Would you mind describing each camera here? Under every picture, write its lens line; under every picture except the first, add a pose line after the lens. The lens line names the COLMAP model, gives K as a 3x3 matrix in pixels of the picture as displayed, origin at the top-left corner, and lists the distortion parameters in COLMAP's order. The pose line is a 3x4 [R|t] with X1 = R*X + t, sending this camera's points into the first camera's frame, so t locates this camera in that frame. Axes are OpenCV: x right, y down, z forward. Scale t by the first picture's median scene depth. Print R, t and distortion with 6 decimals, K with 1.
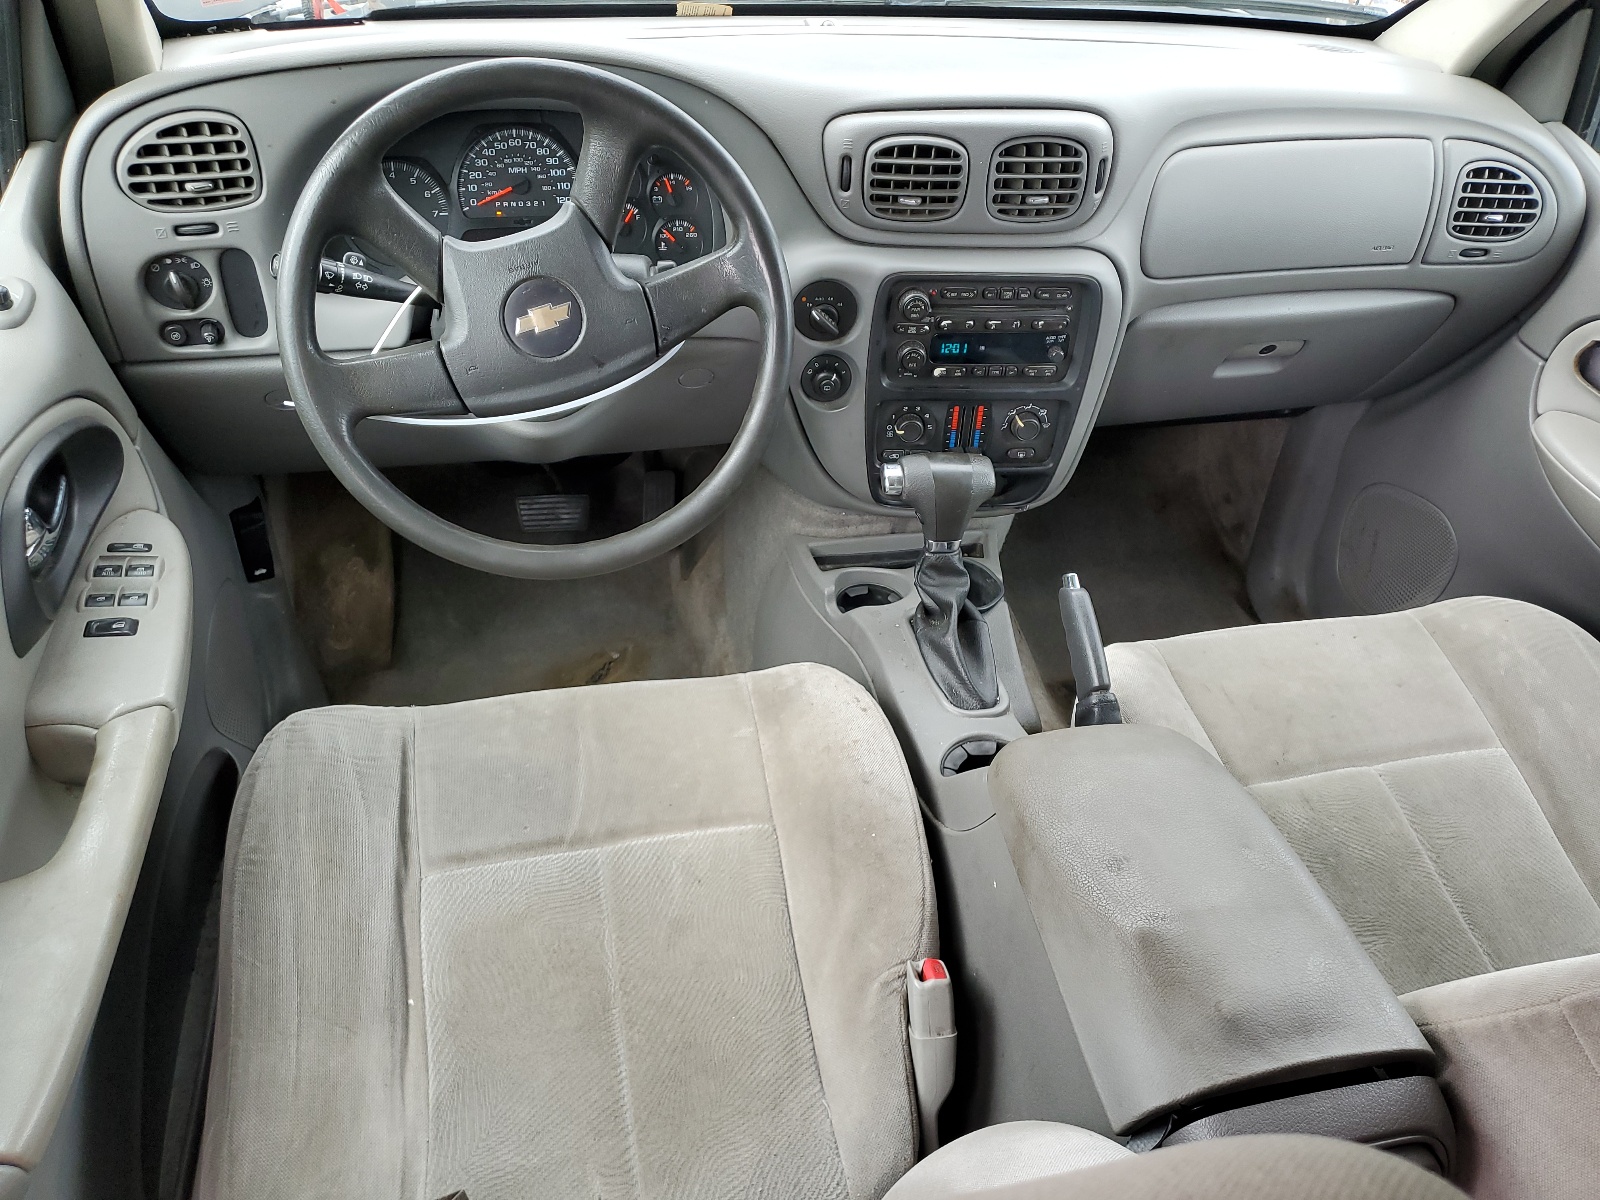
lens RADIAL K [[1219.9, 0, 801.7], [0, 1219.9, 597.9], [0, 0, 1]] dist [0.000364, -0.000105]
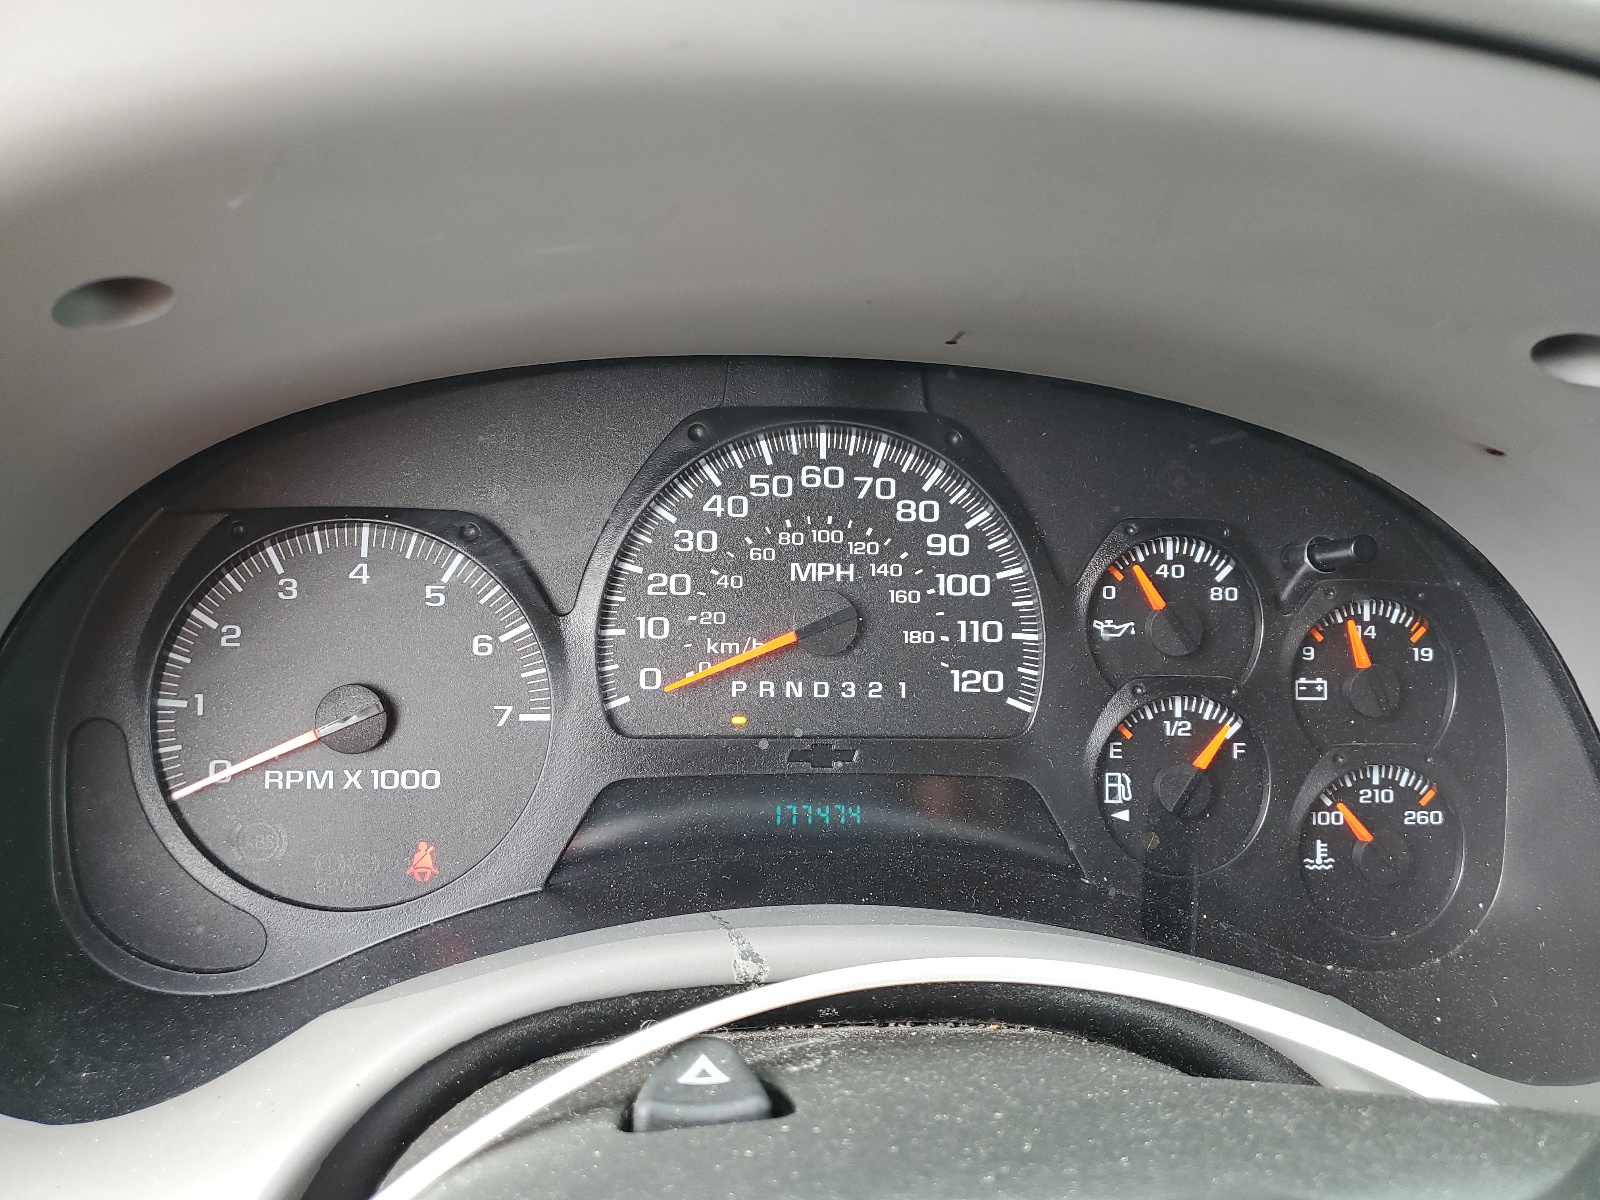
lens RADIAL K [[1219.9, 0, 798.5], [0, 1219.9, 601.3], [0, 0, 1]] dist [0.000364, -0.000105]
pose [[0.994209, 0.029944, -0.103212, -0.209760], [-0.063076, 0.940166, -0.334828, -0.252903], [0.087010, 0.339399, 0.936609, 0.746810]]
